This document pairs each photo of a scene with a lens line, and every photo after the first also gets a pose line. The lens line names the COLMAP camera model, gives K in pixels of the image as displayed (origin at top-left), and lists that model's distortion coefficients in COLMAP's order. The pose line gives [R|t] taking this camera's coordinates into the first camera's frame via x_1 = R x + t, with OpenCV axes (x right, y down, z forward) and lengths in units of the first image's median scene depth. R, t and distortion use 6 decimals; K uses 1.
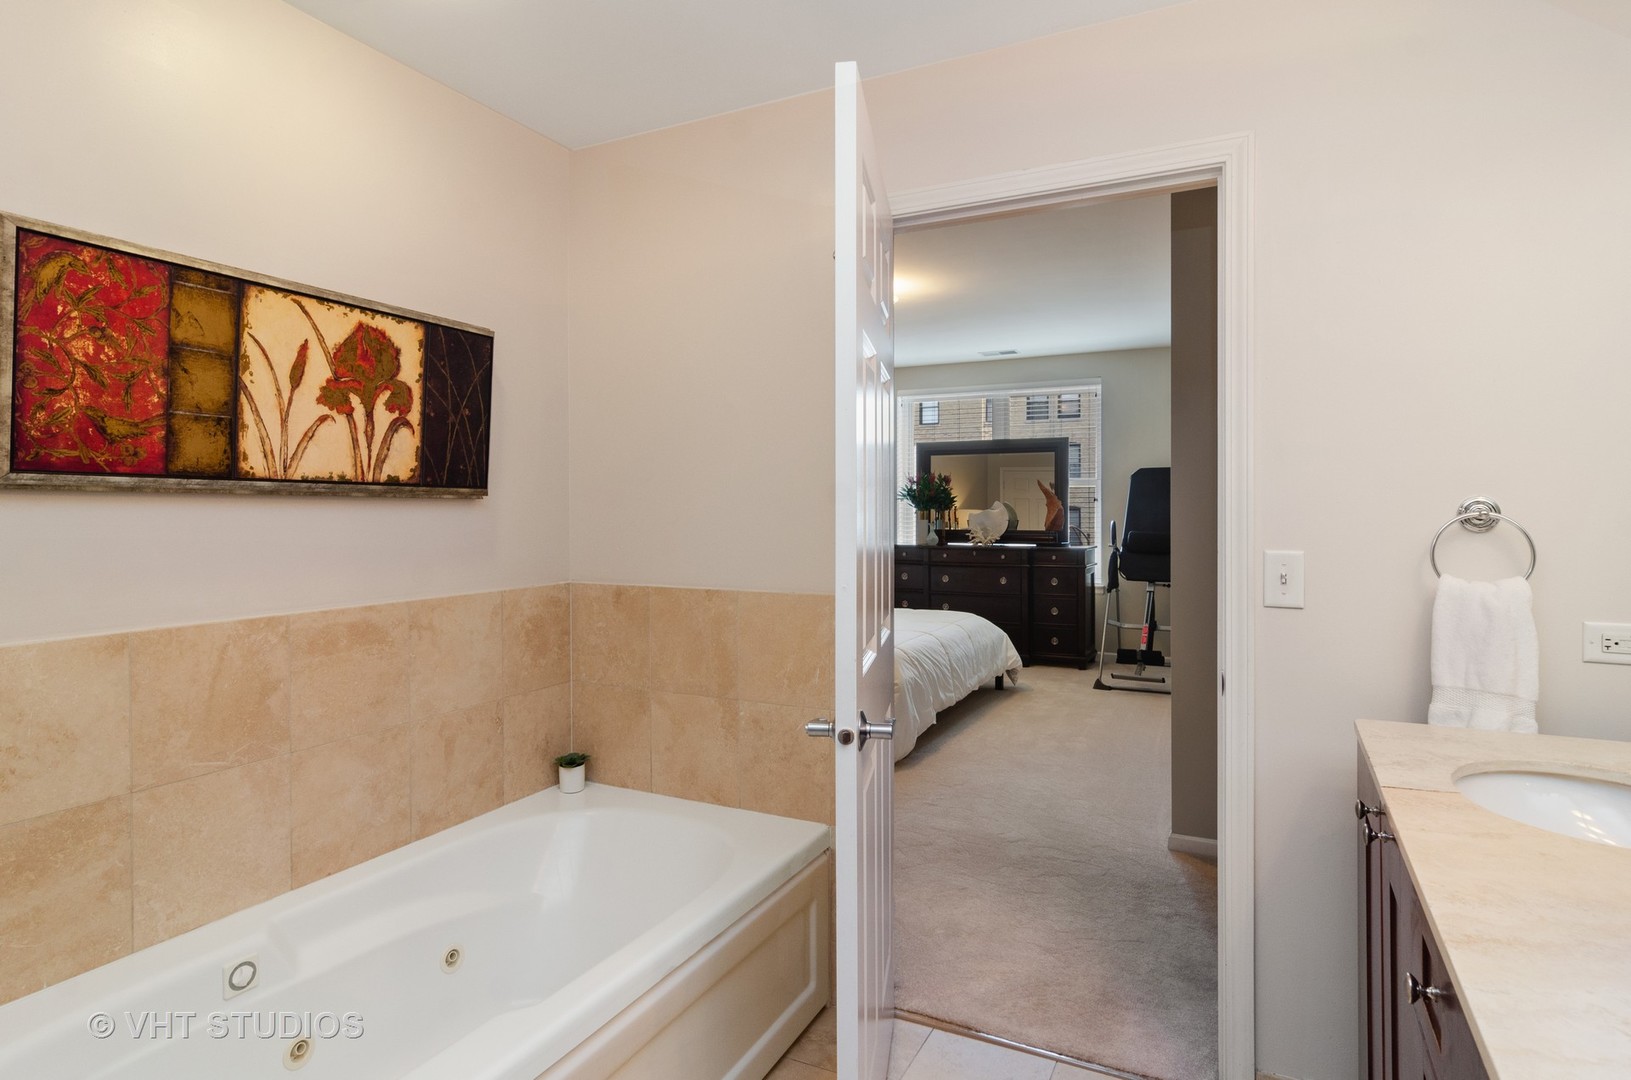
lens RADIAL K [[875.4, 0, 814.4], [0, 875.4, 529.2], [0, 0, 1]] dist [0.001638, 0.000138]
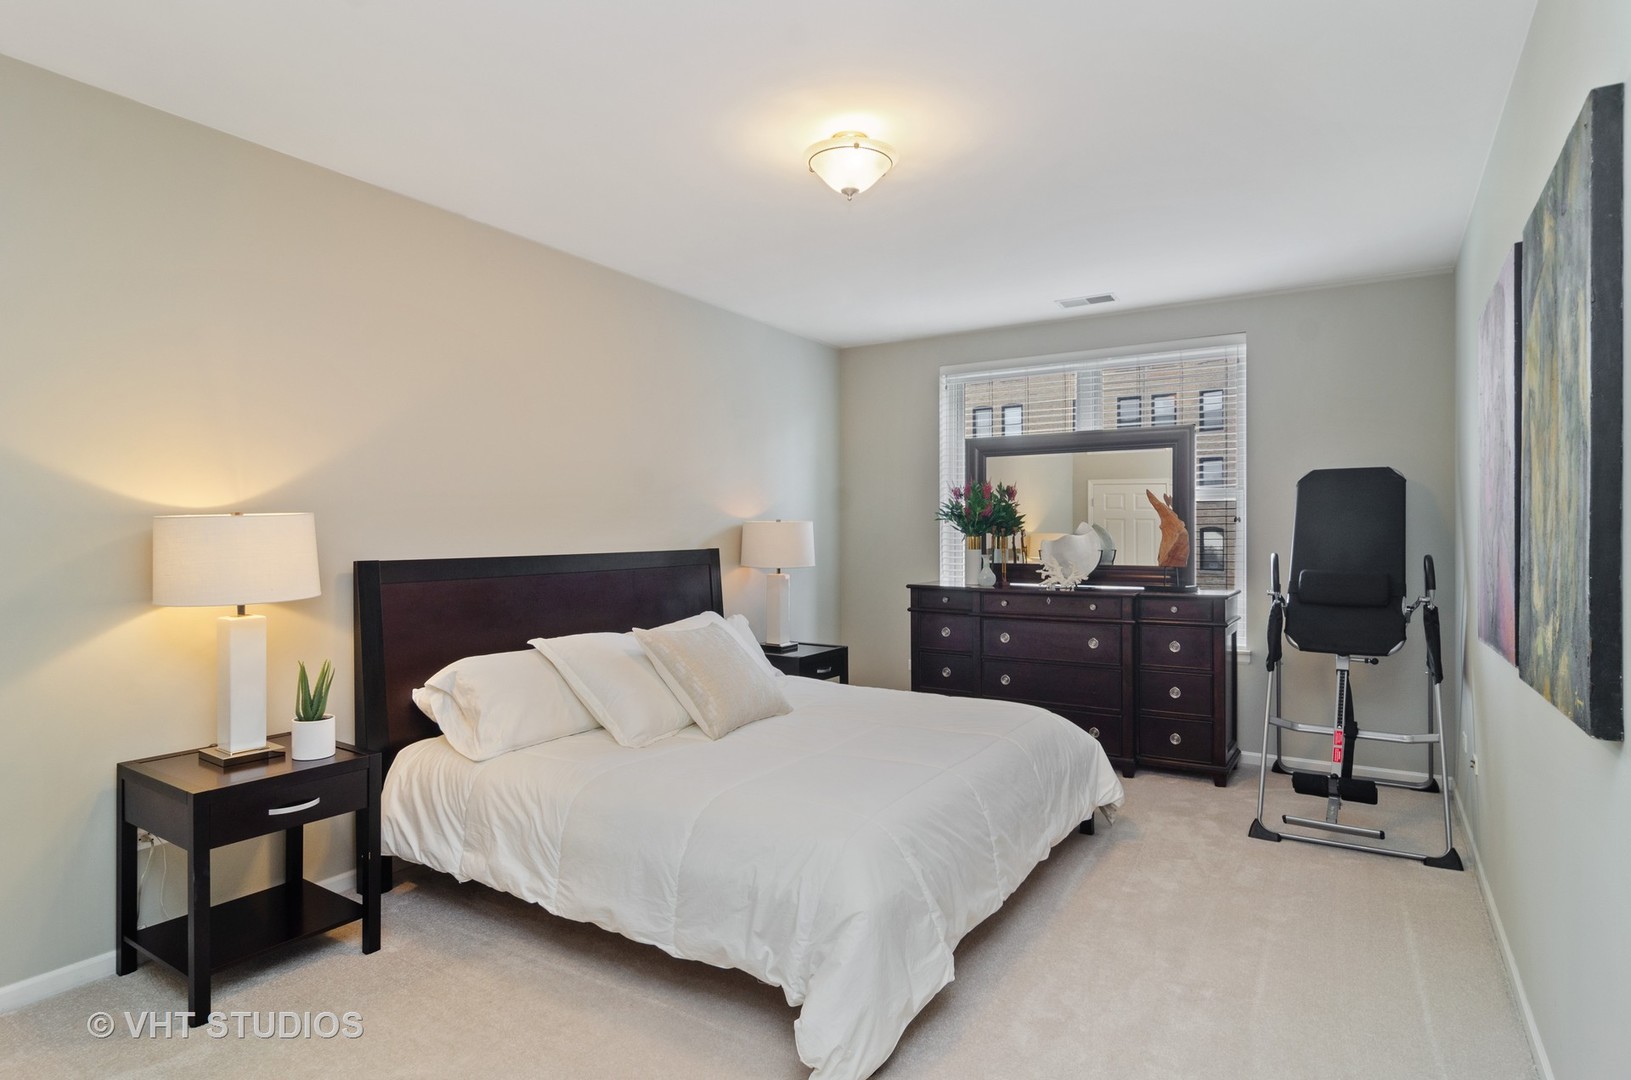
lens RADIAL K [[875.4, 0, 815.2], [0, 875.4, 541.7], [0, 0, 1]] dist [0.001638, 0.000138]
pose [[0.995152, -0.000396, -0.098349, 0.070492], [-0.000685, 0.999940, -0.010952, -0.009634], [0.098347, 0.010967, 0.995092, 0.315755]]
